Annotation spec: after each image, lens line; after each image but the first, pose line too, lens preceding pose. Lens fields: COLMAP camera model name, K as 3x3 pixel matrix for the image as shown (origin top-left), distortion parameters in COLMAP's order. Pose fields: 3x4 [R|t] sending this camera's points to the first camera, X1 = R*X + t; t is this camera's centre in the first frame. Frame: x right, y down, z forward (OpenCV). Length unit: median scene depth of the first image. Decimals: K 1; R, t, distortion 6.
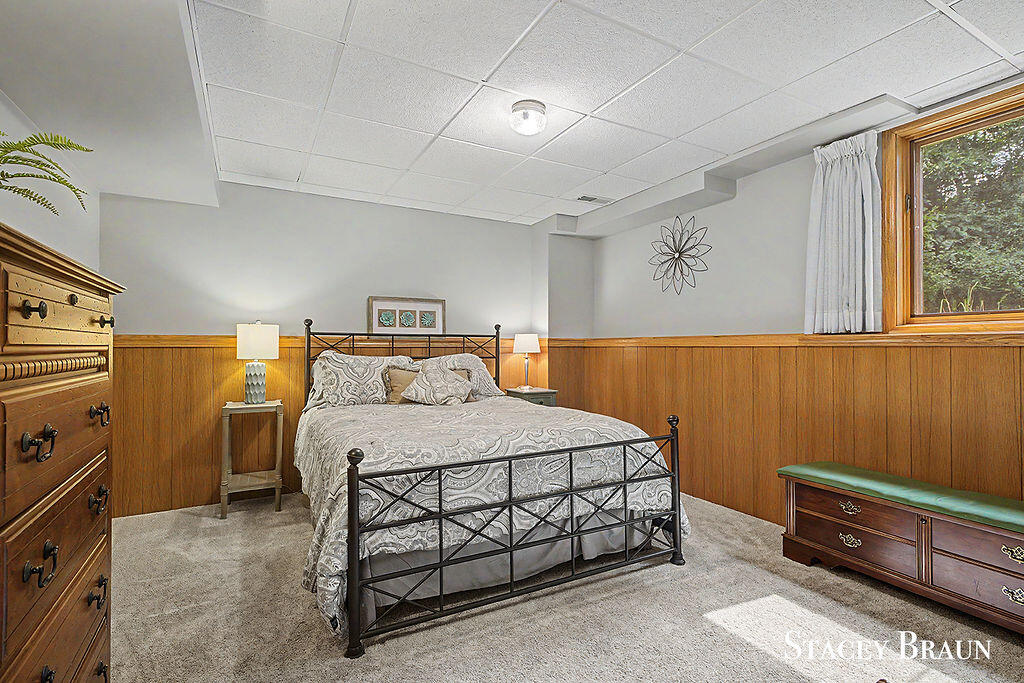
lens RADIAL K [[485.9, 0, 512.0], [0, 485.9, 341.5], [0, 0, 1]] dist [0.000270, -0.000010]
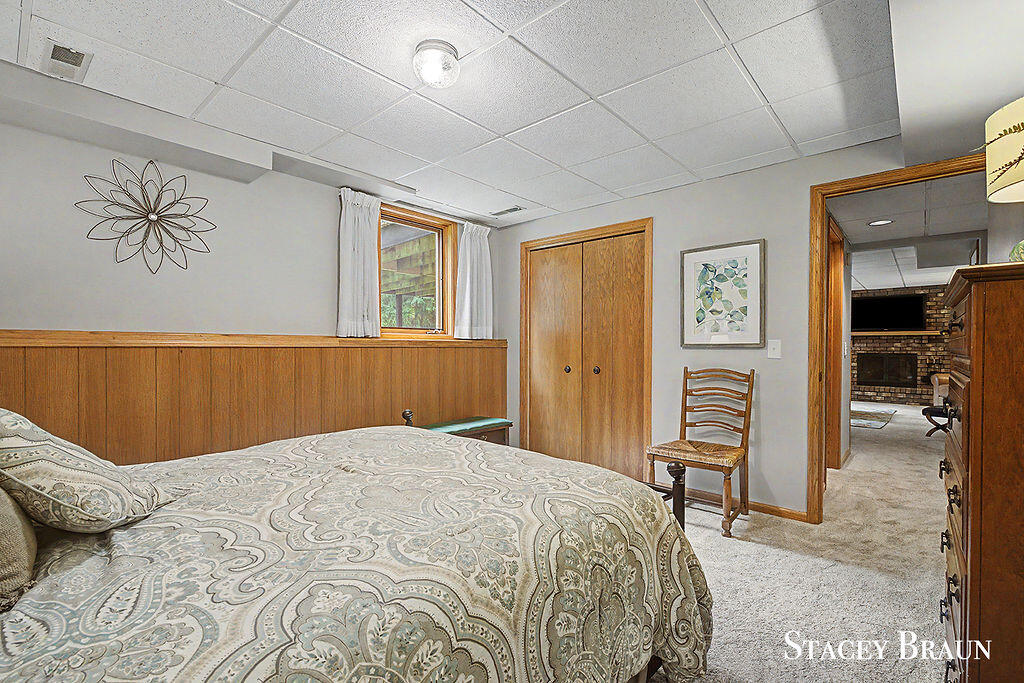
lens RADIAL K [[455.9, 0, 514.7], [0, 455.9, 354.9], [0, 0, 1]] dist [-0.001307, -0.000225]
pose [[-0.335525, -0.009737, 0.941981, -0.471932], [-0.009945, 0.999927, 0.006793, 0.013288], [-0.941979, -0.007089, -0.335598, 0.744303]]
